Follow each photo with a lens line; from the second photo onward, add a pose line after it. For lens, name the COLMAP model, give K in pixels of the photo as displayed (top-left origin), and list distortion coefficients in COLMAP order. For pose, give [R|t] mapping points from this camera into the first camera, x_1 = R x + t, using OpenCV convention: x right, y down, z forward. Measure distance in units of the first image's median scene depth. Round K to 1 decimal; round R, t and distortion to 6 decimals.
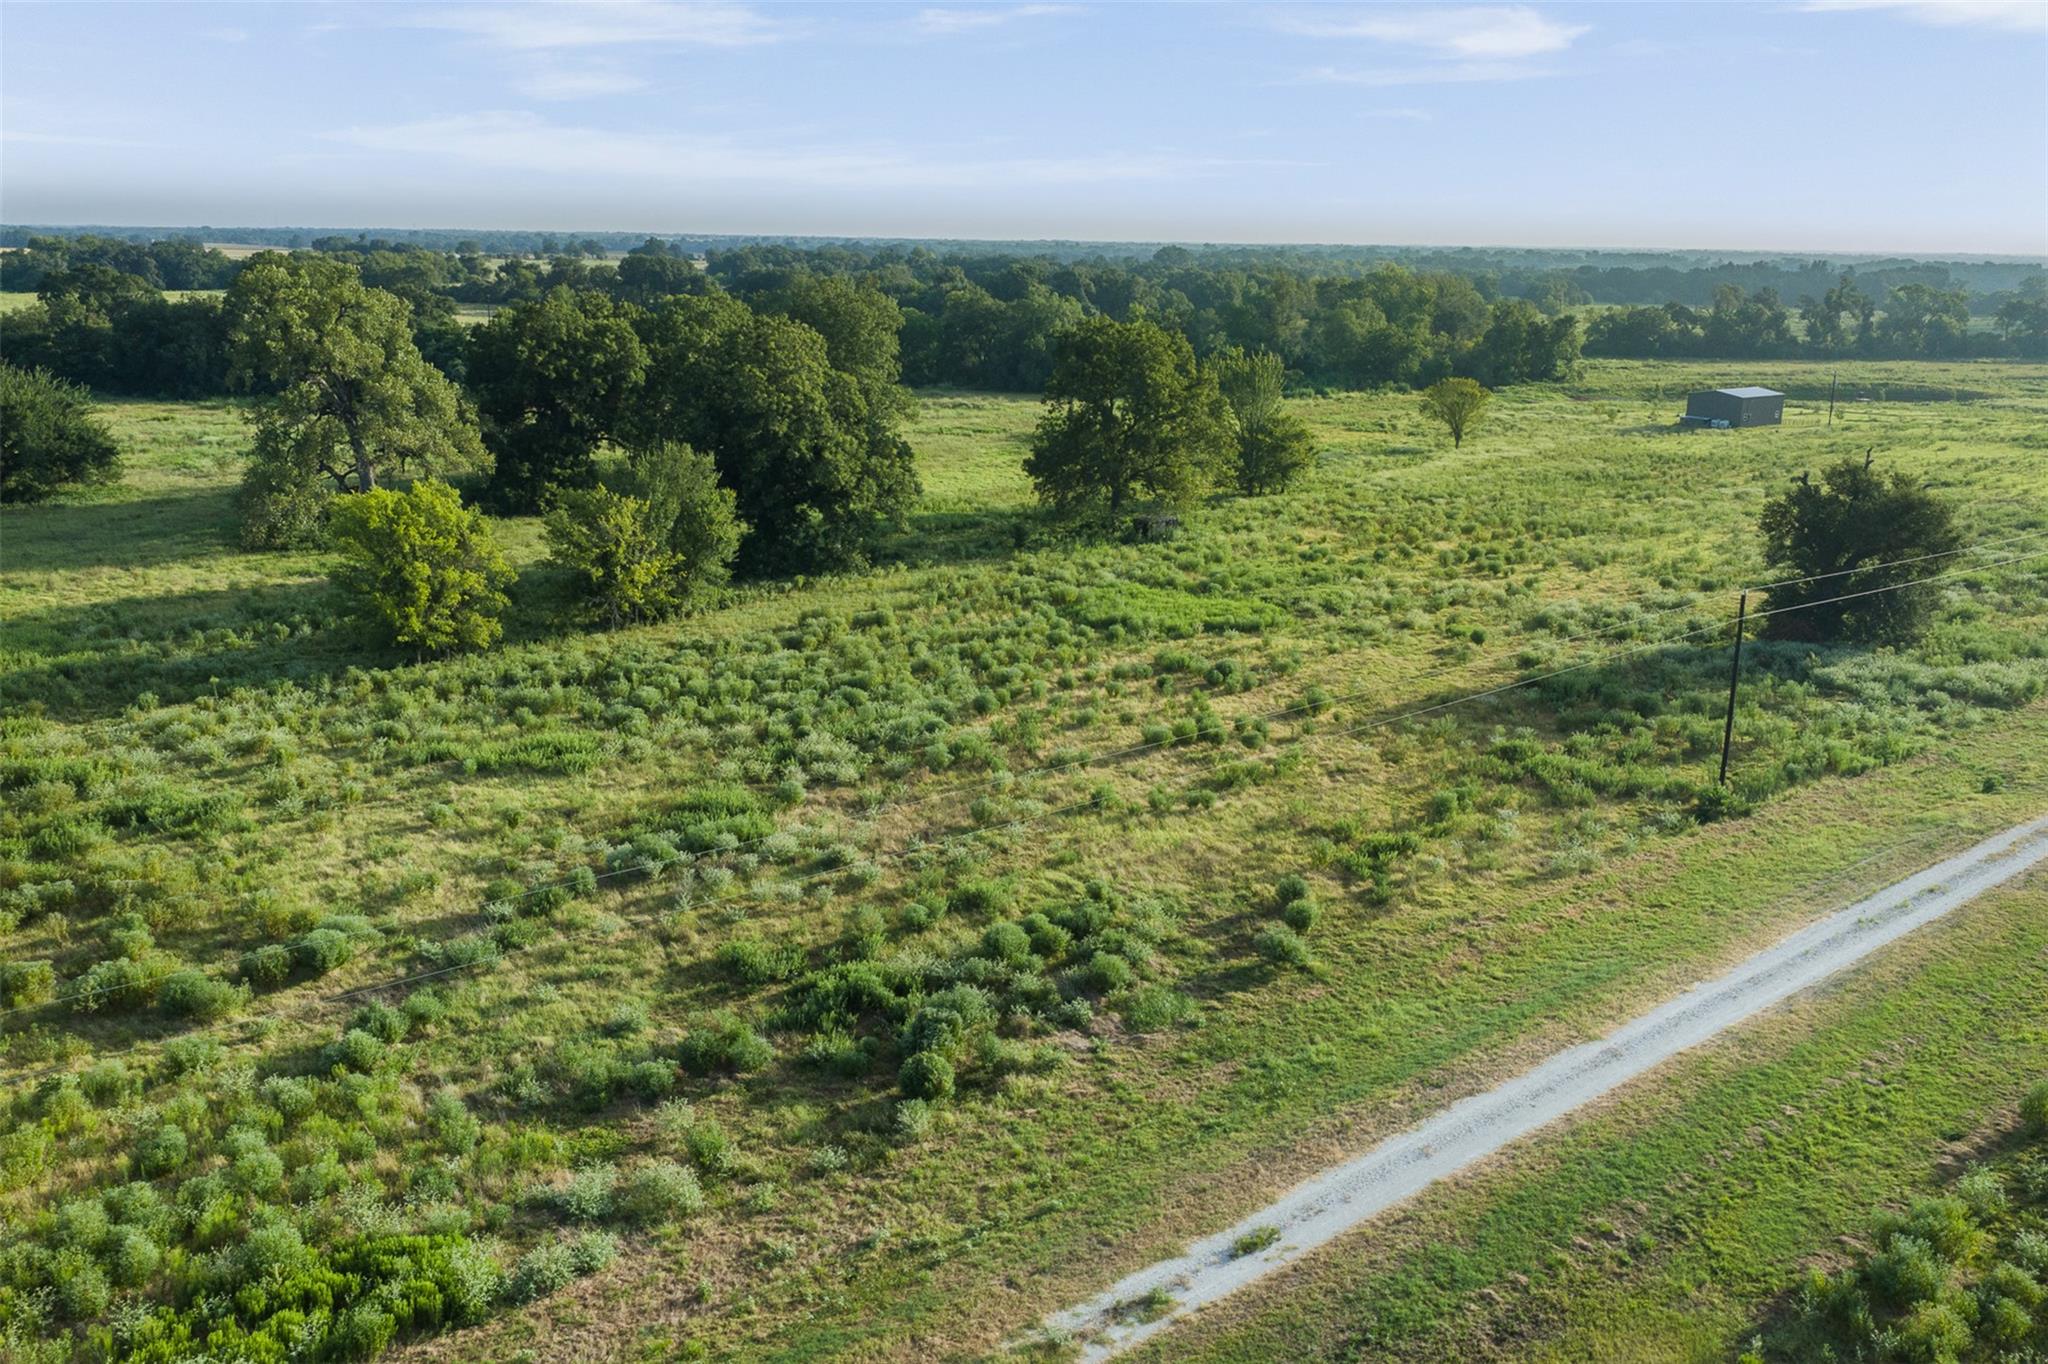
lens RADIAL K [[1687.5, 0, 1023.6], [0, 1687.5, 683.2], [0, 0, 1]] dist [0.007485, -0.003687]
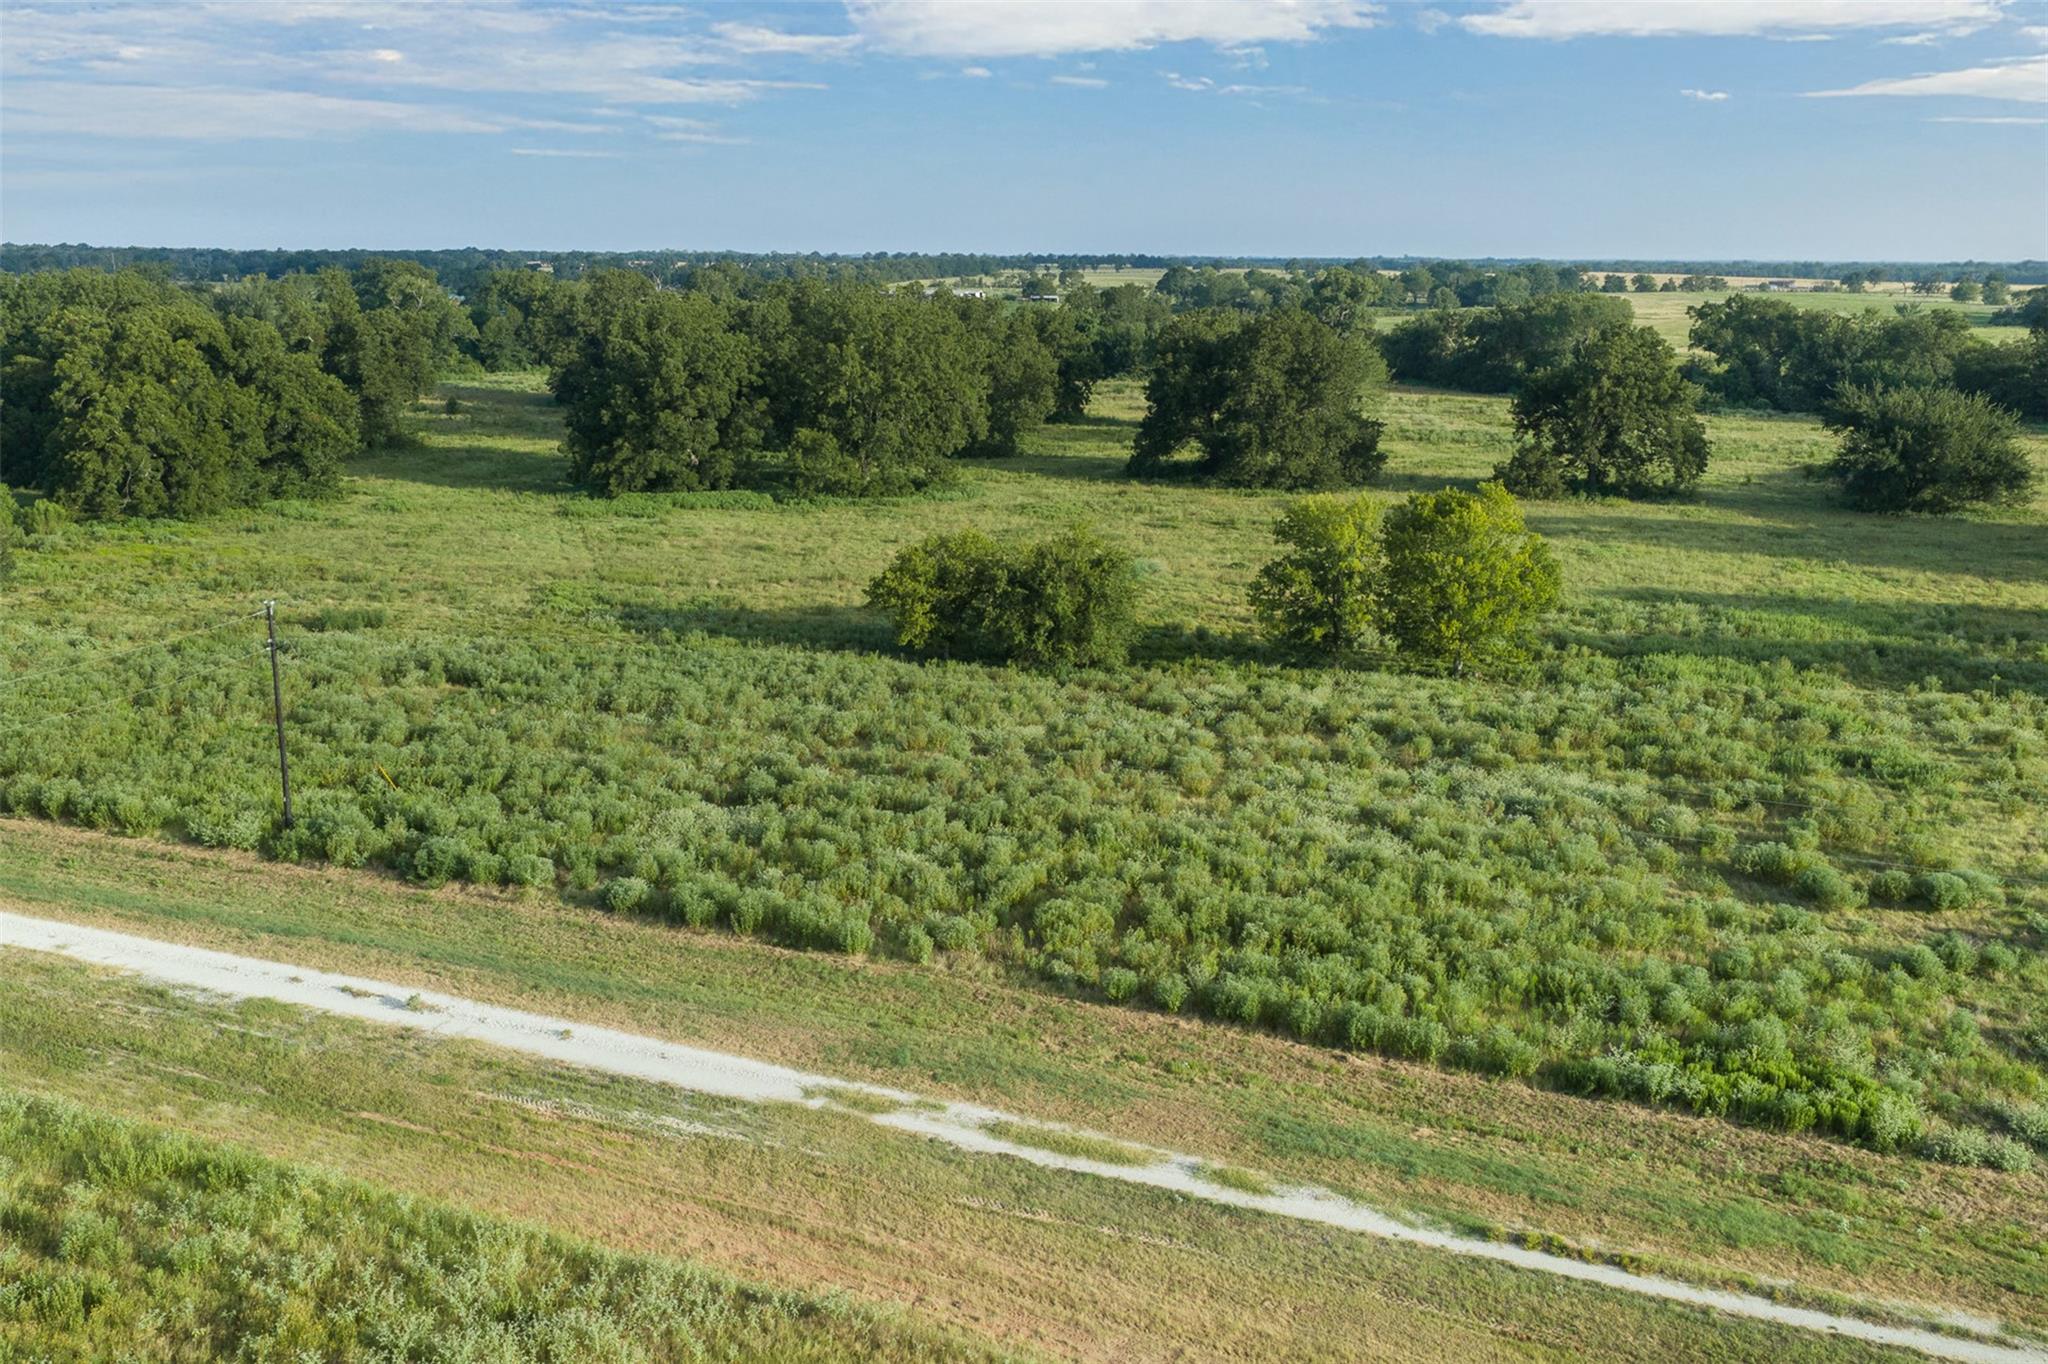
lens RADIAL K [[1687.5, 0, 1023.7], [0, 1687.5, 681.7], [0, 0, 1]] dist [0.007485, -0.003687]
pose [[0.481877, 0.199611, -0.853200, 0.221375], [-0.218223, 0.970366, 0.103773, 0.036705], [0.848631, 0.136182, 0.511156, -0.121938]]
